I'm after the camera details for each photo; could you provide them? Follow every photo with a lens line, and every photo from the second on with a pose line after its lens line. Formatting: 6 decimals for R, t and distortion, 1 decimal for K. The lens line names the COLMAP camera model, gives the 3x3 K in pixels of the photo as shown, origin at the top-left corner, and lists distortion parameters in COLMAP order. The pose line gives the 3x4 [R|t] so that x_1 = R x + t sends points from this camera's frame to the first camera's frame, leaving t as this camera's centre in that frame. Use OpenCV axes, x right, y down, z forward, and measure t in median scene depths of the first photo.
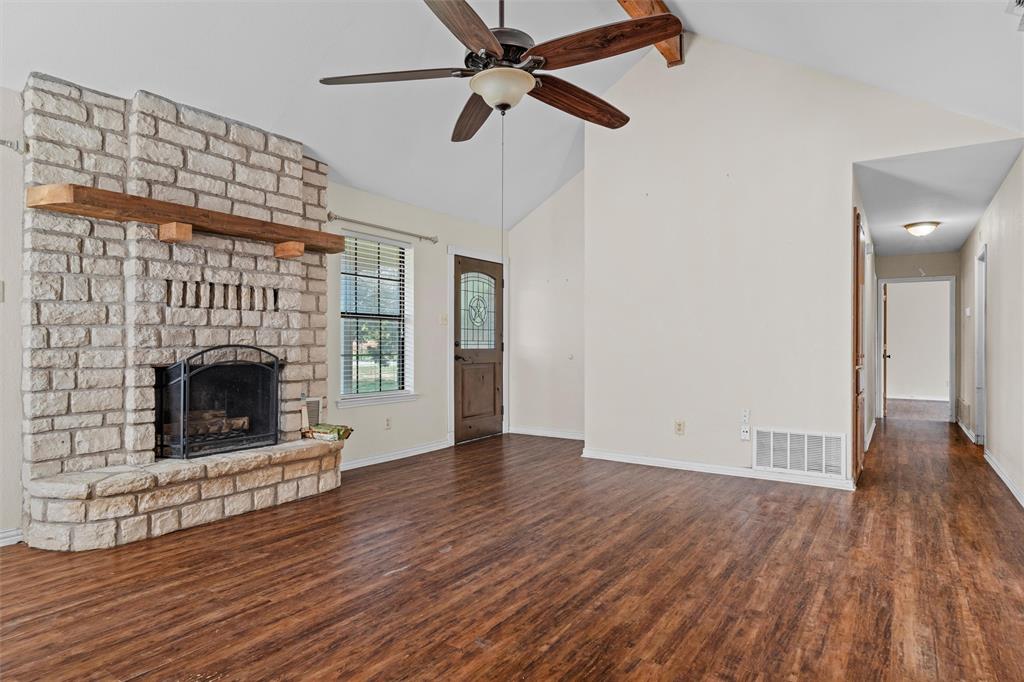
lens RADIAL K [[578.6, 0, 512.0], [0, 578.6, 341.0], [0, 0, 1]] dist [0.000350, 0.000797]
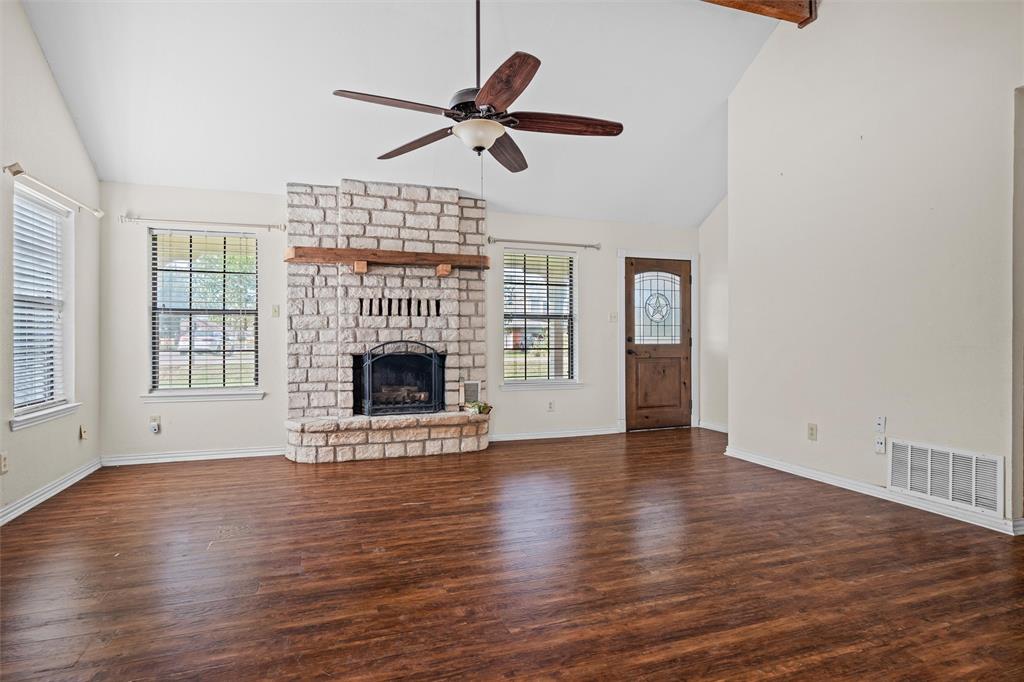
lens RADIAL K [[550.8, 0, 512.0], [0, 550.8, 341.0], [0, 0, 1]] dist [-0.000611, 0.000176]
pose [[0.801135, -0.003657, -0.598473, 0.581398], [0.007216, 0.999968, 0.003550, 0.004932], [0.598441, -0.007163, 0.801135, 0.068192]]
